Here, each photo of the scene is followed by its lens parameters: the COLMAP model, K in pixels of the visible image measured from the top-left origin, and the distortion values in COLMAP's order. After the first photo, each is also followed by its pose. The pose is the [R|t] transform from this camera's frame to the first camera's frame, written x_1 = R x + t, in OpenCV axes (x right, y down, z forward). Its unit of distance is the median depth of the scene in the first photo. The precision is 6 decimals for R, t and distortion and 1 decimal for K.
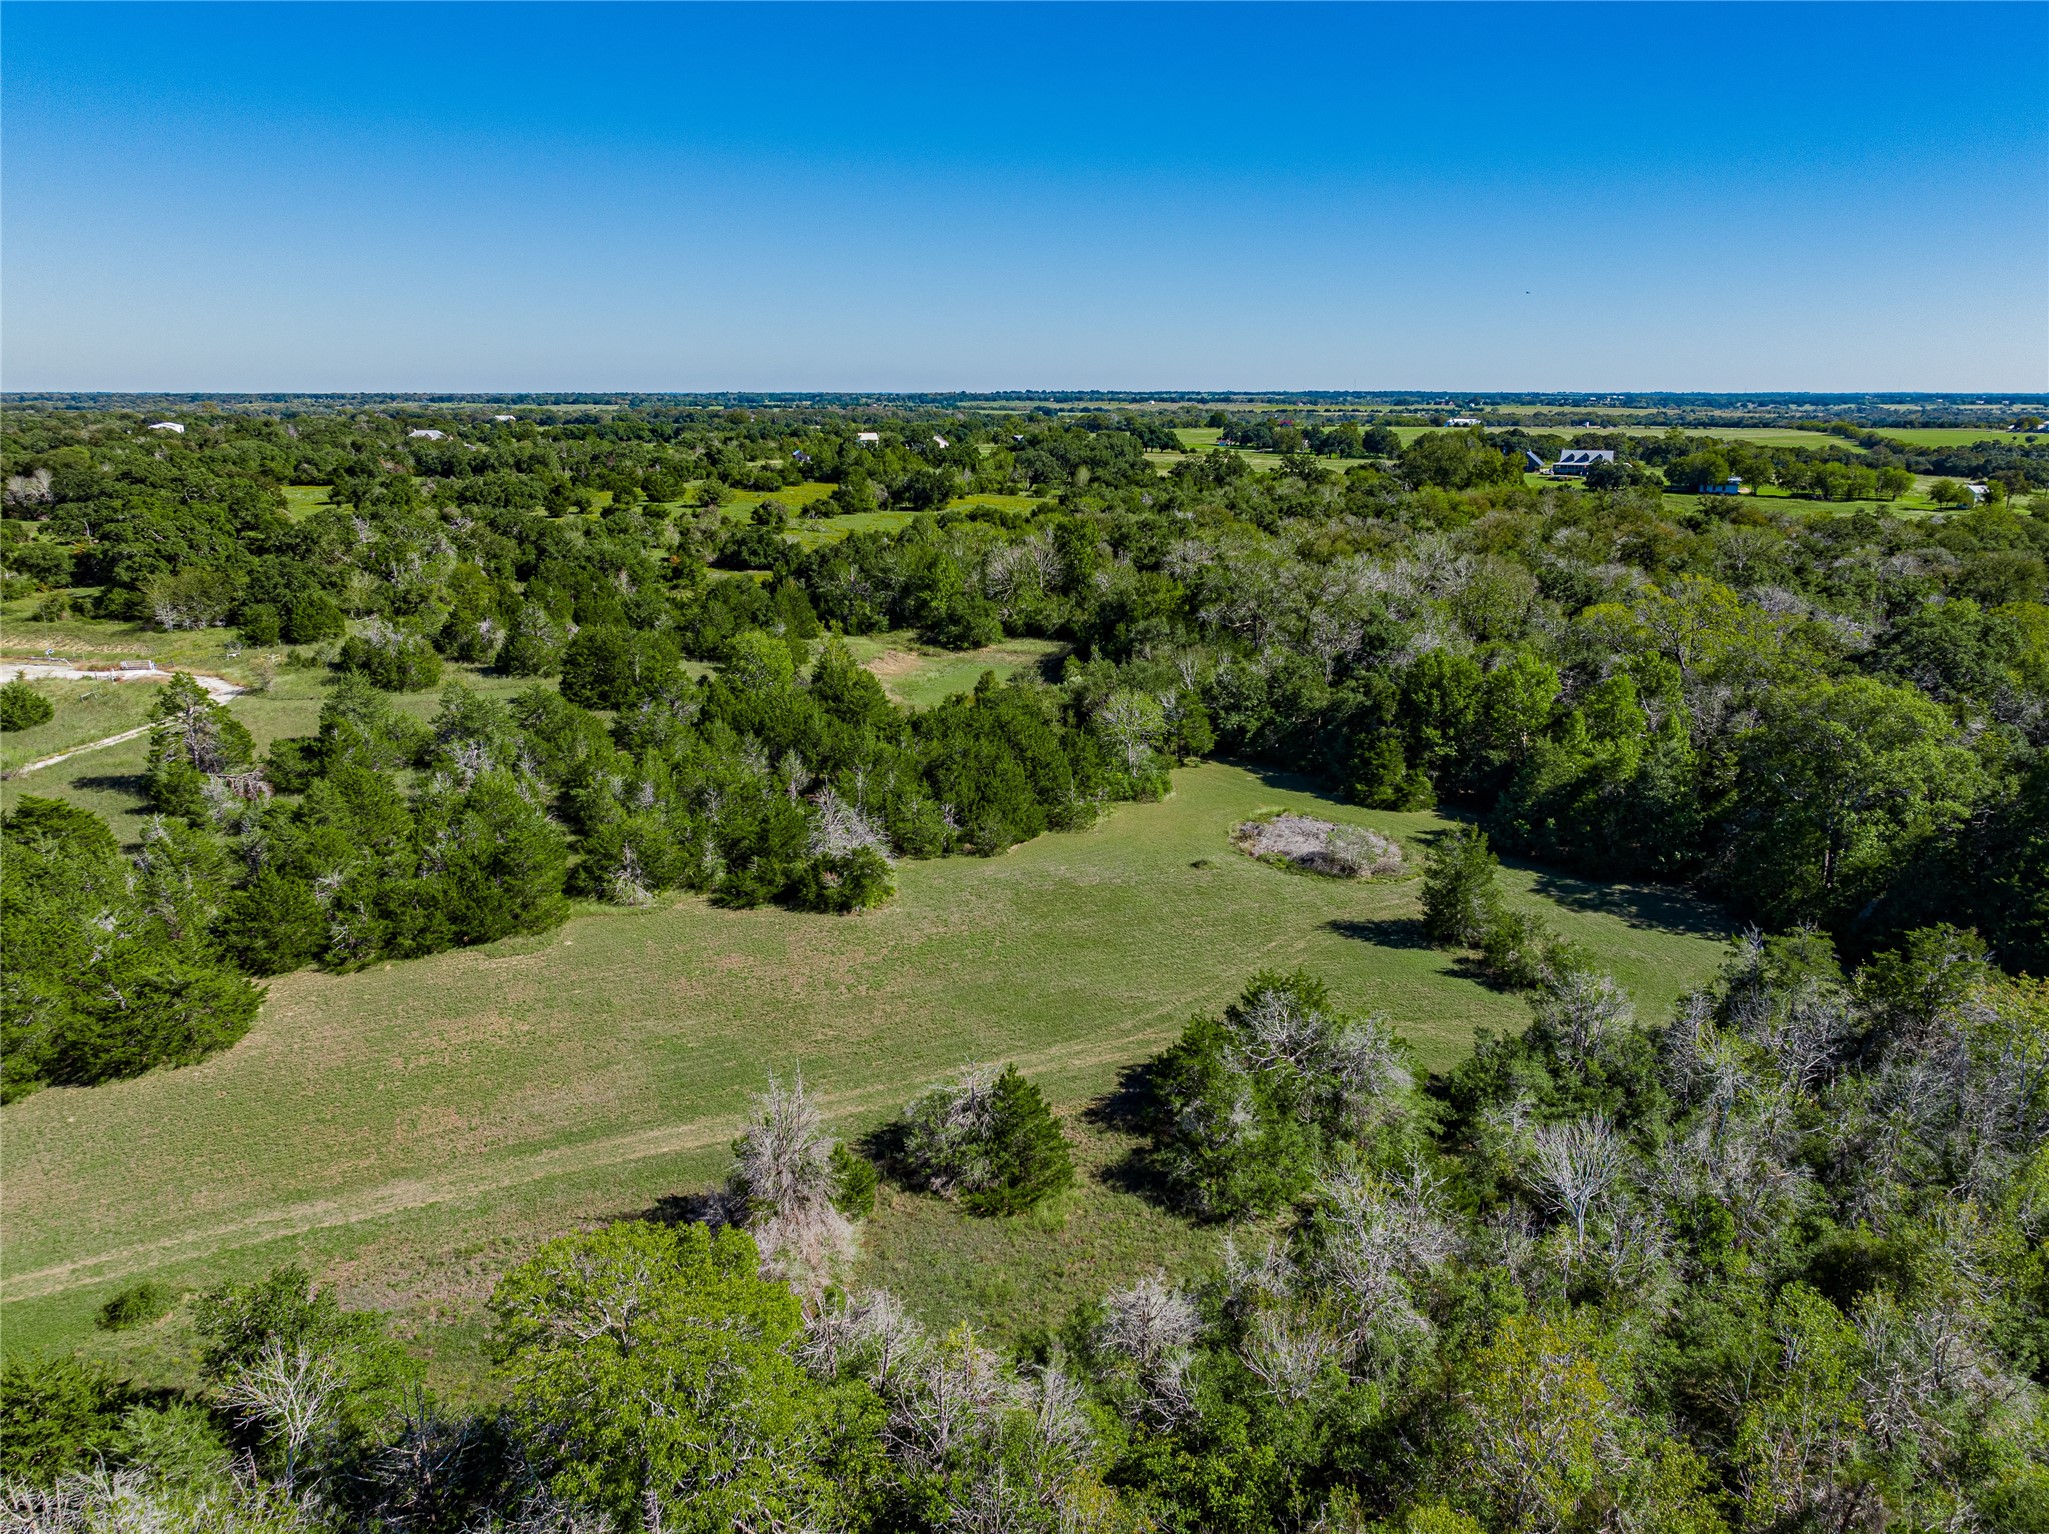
lens RADIAL K [[1455.7, 0, 1024.5], [0, 1455.7, 767.0], [0, 0, 1]] dist [-0.039908, 0.043984]
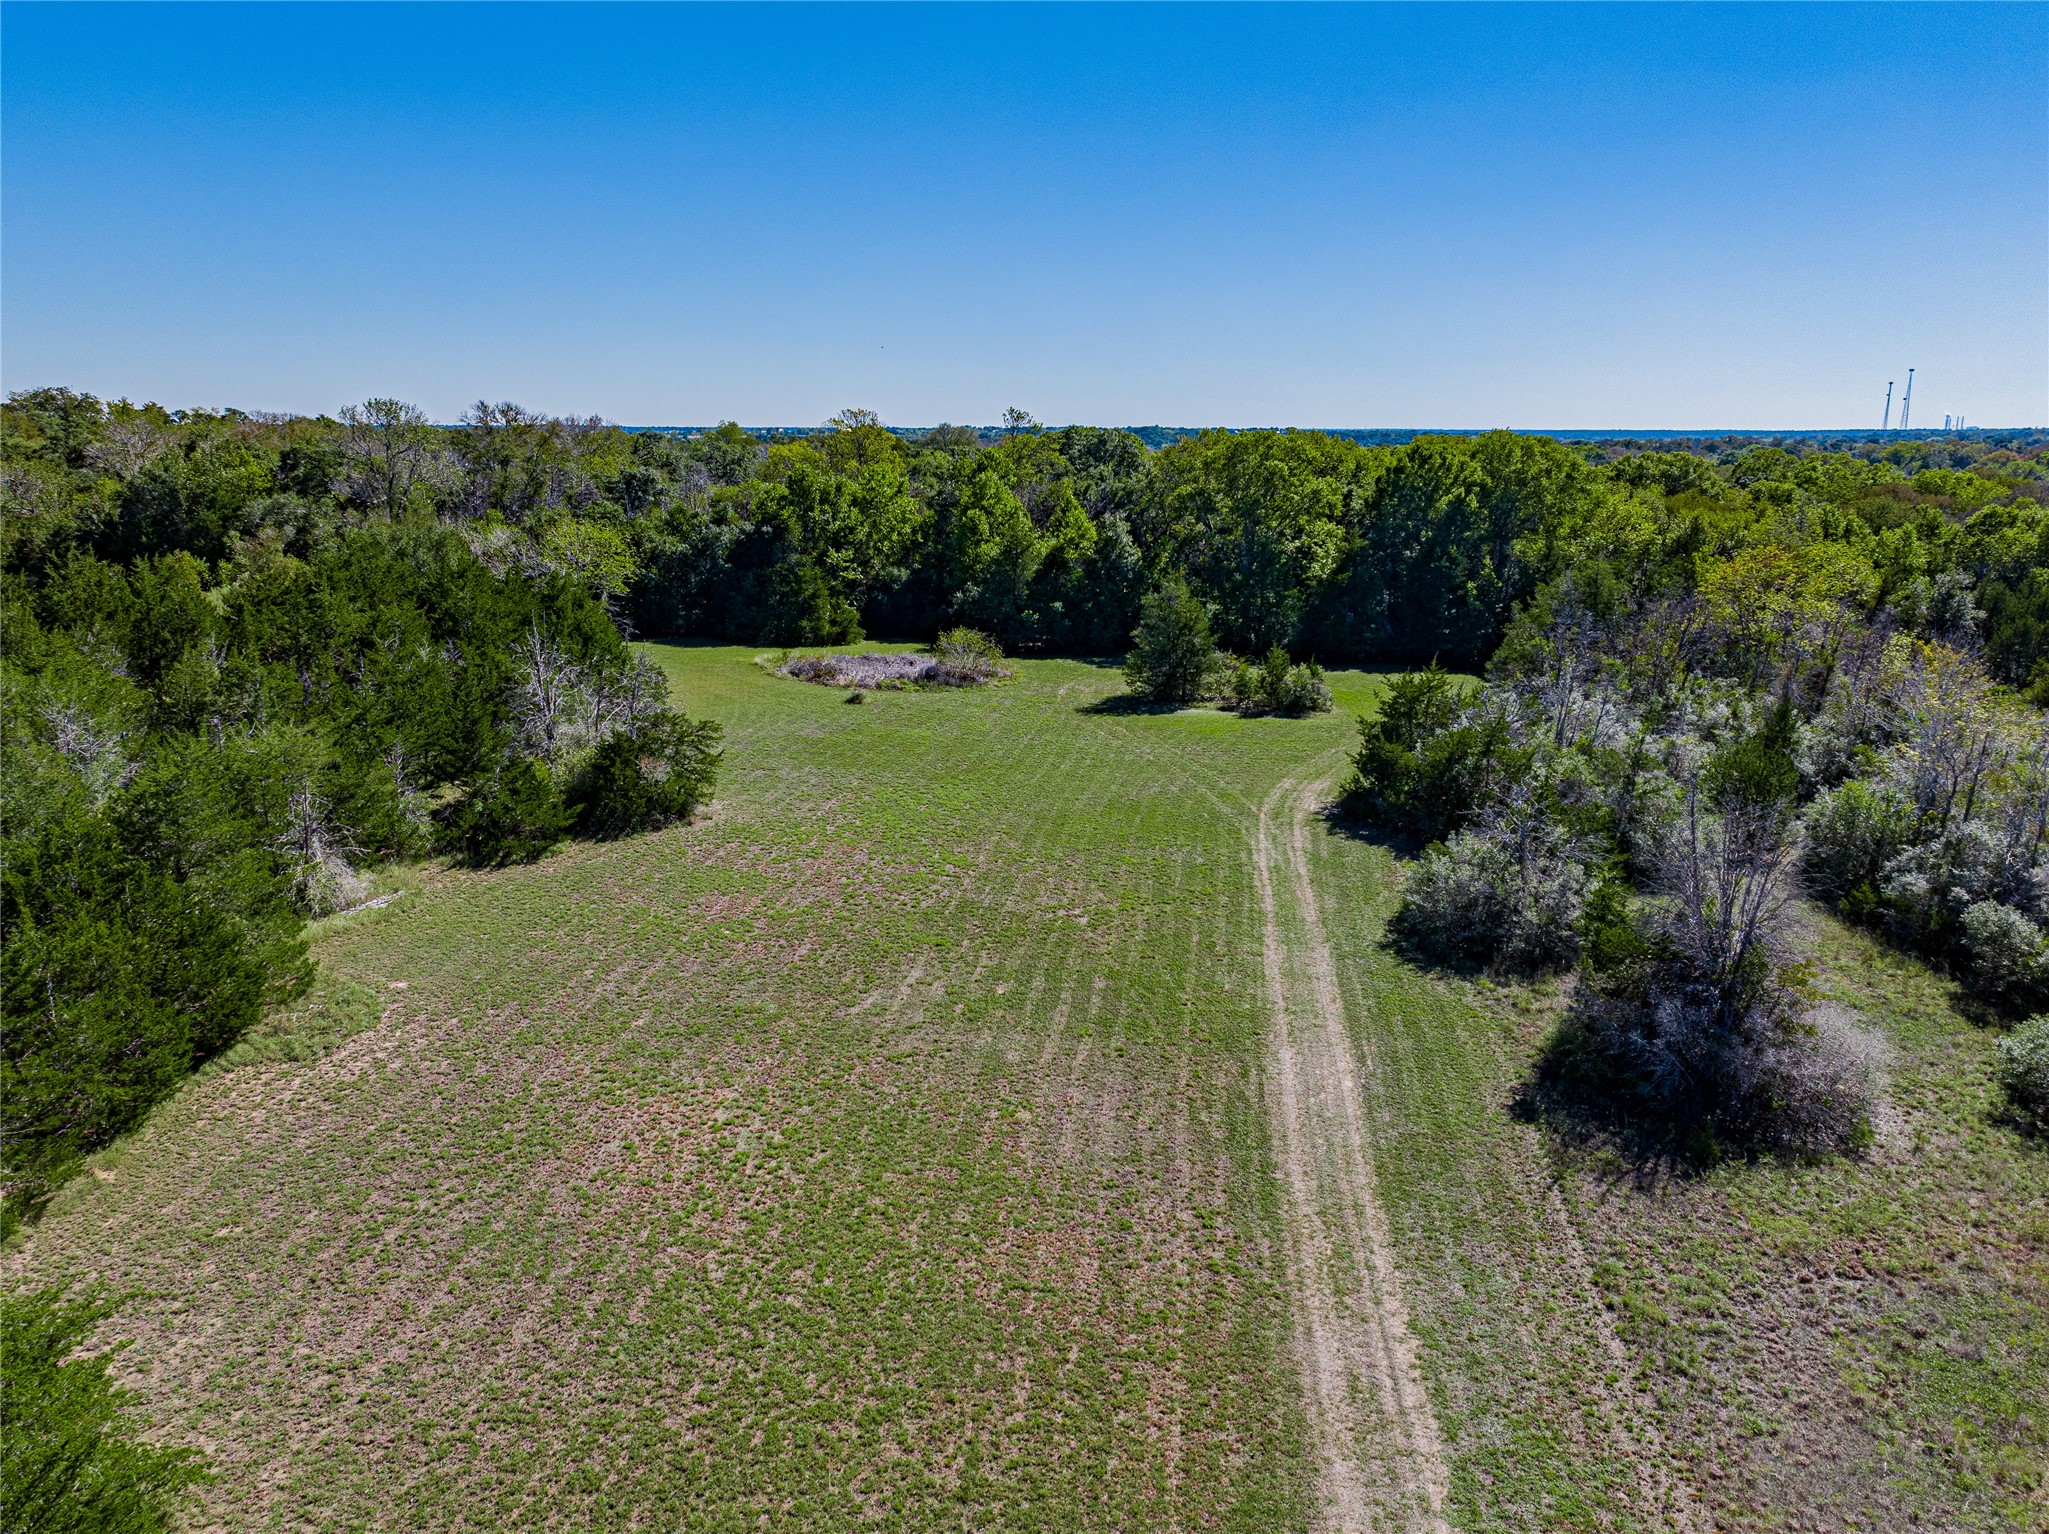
lens RADIAL K [[1455.7, 0, 1024.5], [0, 1455.7, 767.0], [0, 0, 1]] dist [-0.039908, 0.043984]
pose [[0.516235, -0.192665, 0.834495, -0.119117], [0.209458, 0.973181, 0.095109, 0.011808], [-0.830439, 0.125693, 0.542745, 0.126594]]
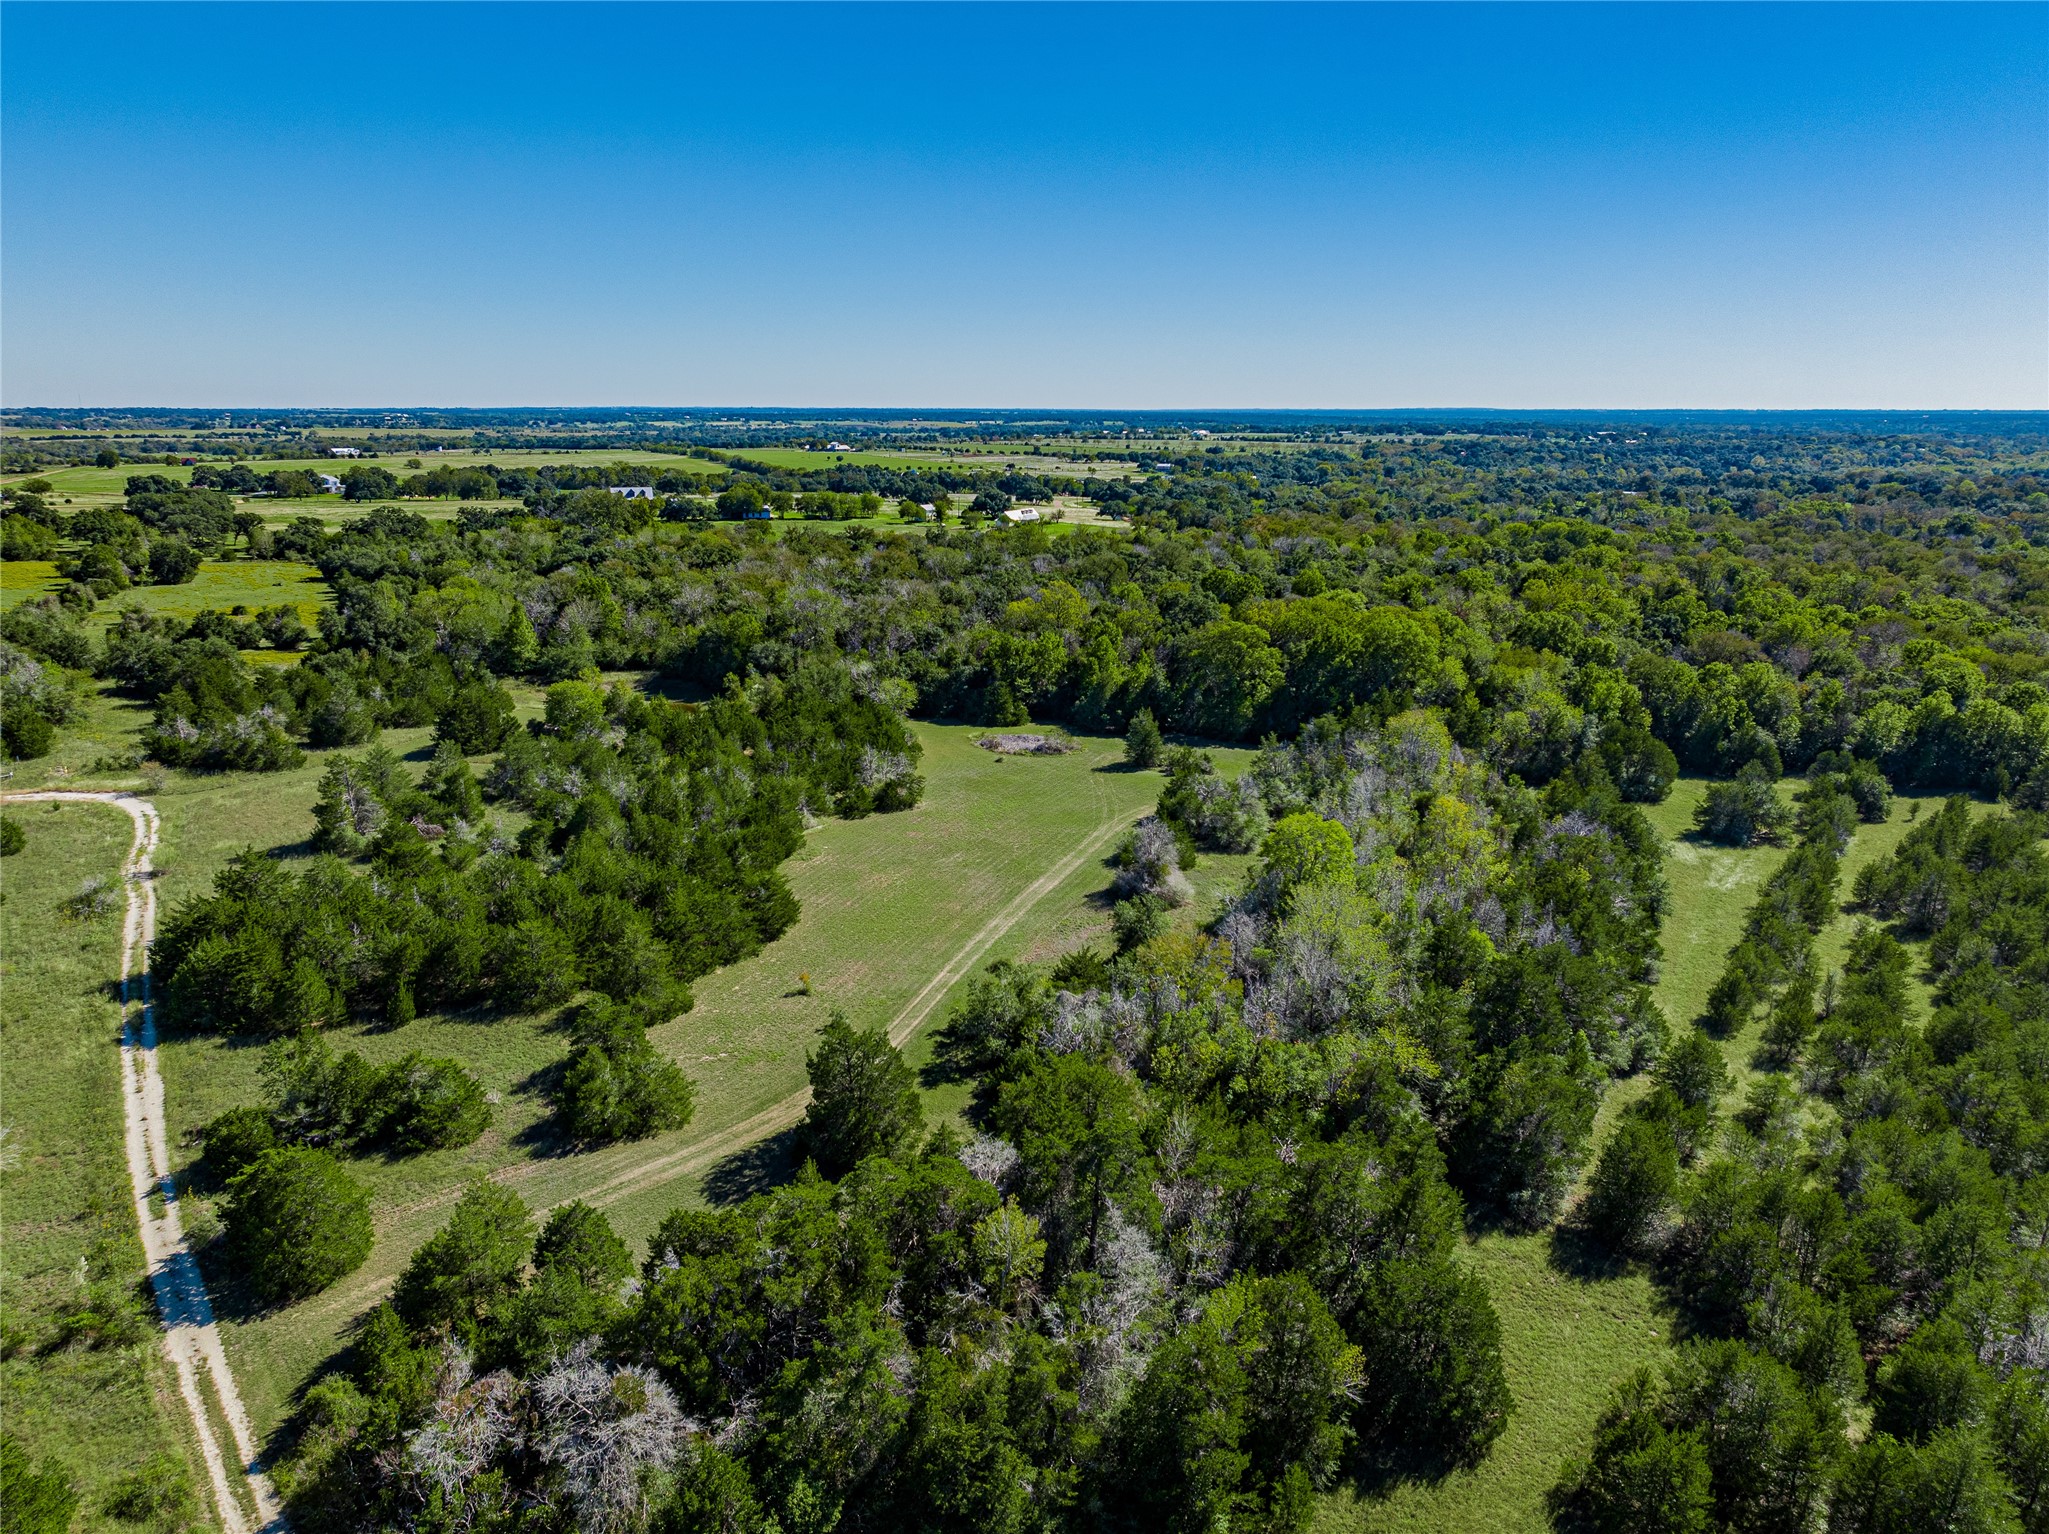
lens RADIAL K [[1455.7, 0, 1024.5], [0, 1455.7, 767.0], [0, 0, 1]] dist [-0.039908, 0.043984]
pose [[0.711582, -0.166352, 0.682625, -0.274779], [0.173688, 0.983061, 0.058510, -0.006576], [-0.680796, 0.076929, 0.728422, -0.088687]]
